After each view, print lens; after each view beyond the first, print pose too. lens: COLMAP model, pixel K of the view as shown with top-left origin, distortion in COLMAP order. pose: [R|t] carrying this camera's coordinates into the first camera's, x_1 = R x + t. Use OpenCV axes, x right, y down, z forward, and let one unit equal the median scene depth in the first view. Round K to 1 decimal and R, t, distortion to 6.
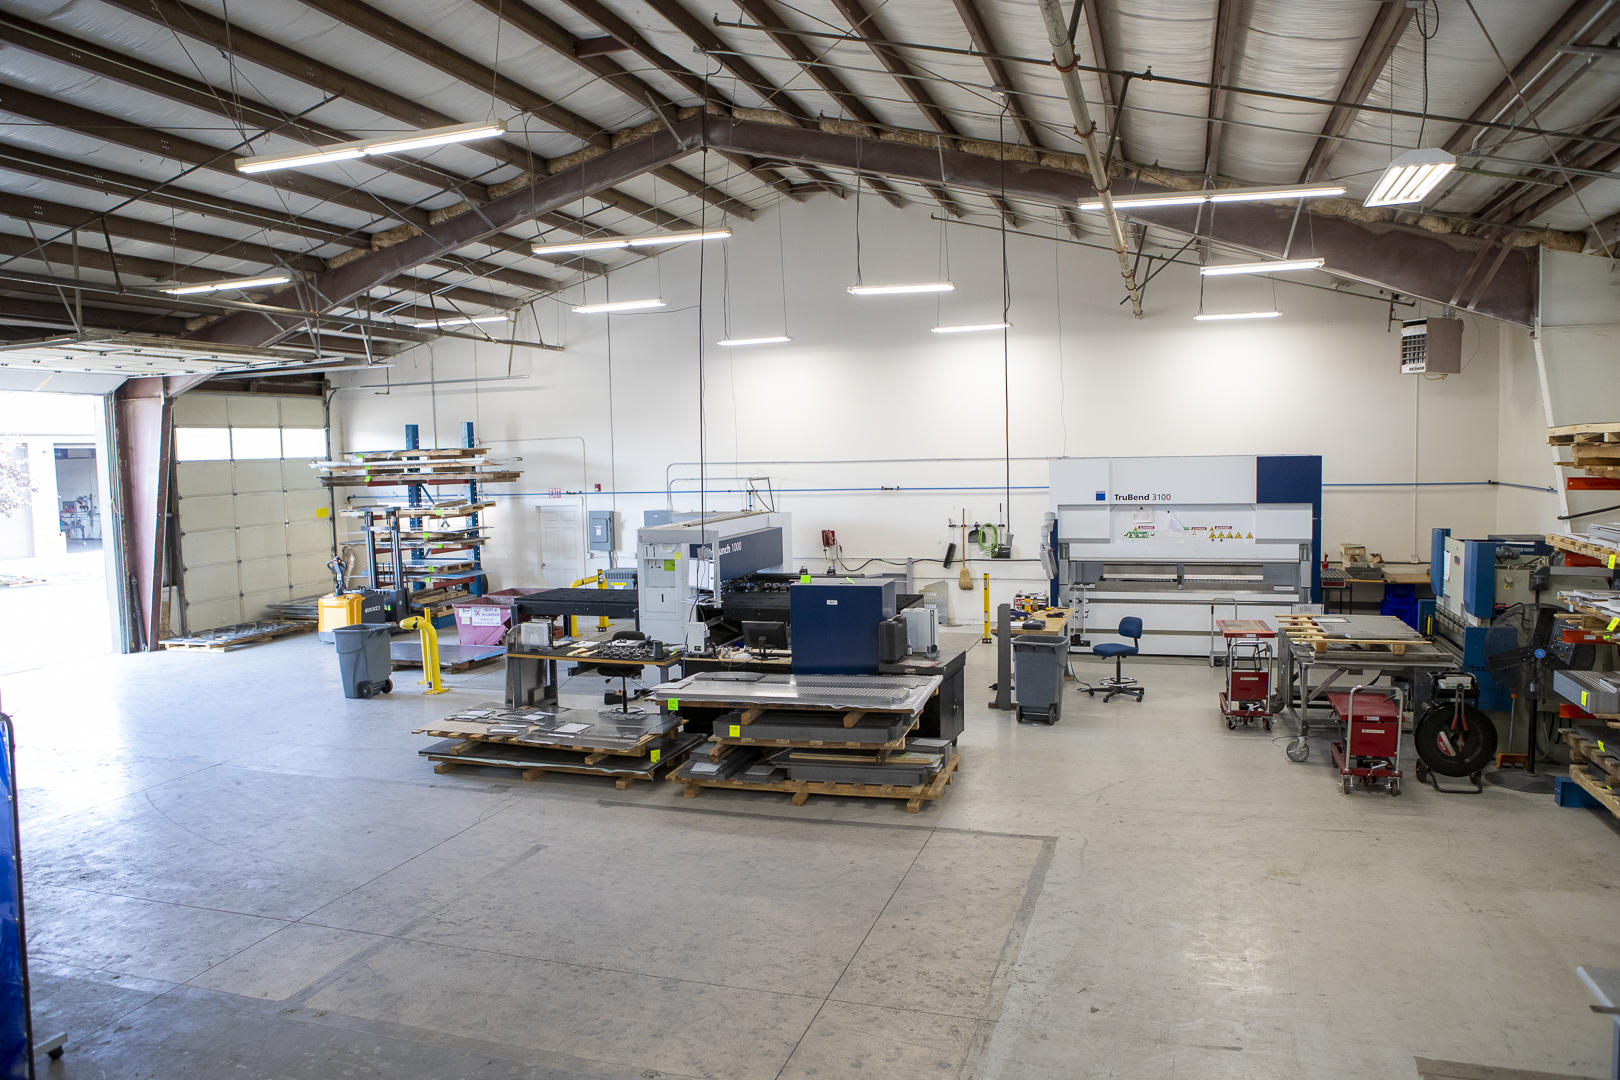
lens RADIAL K [[1111.3, 0, 814.9], [0, 1111.3, 540.3], [0, 0, 1]] dist [-0.113876, 0.084719]
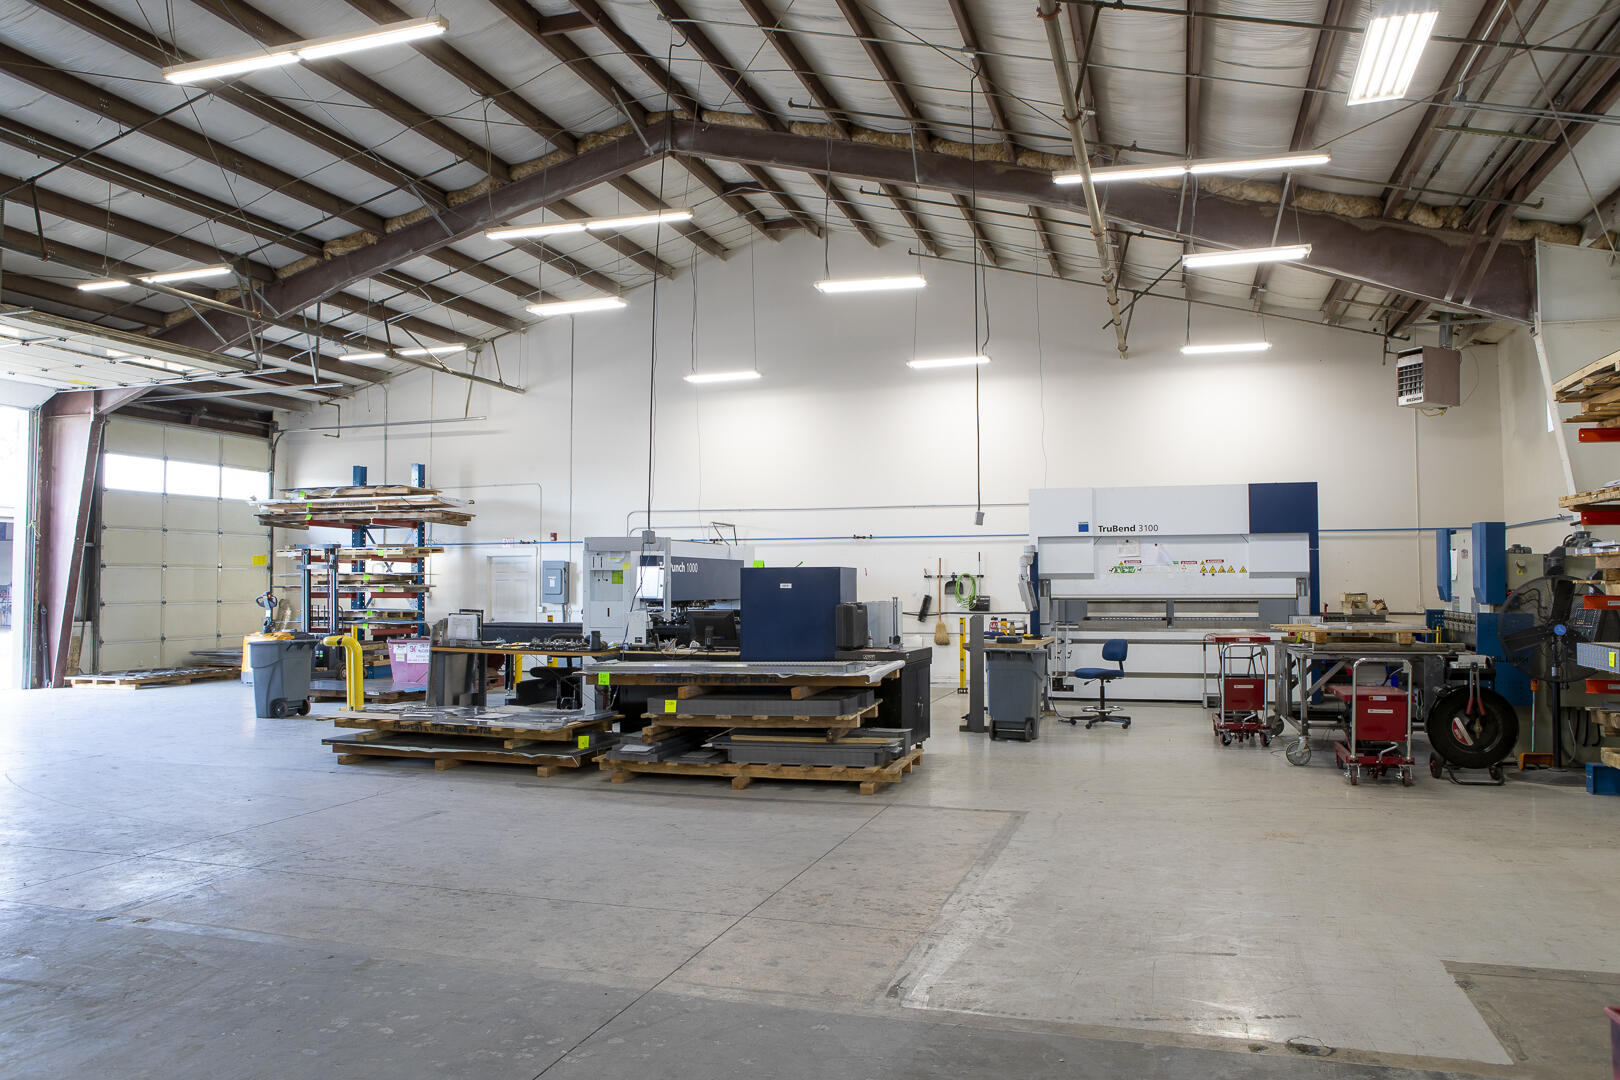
lens RADIAL K [[1156.3, 0, 813.4], [0, 1156.3, 540.1], [0, 0, 1]] dist [-0.113205, 0.091632]
pose [[0.999689, 0.022060, 0.011601, 0.019193], [-0.020509, 0.992551, -0.120089, 0.097112], [-0.014164, 0.119813, 0.992695, 0.036600]]
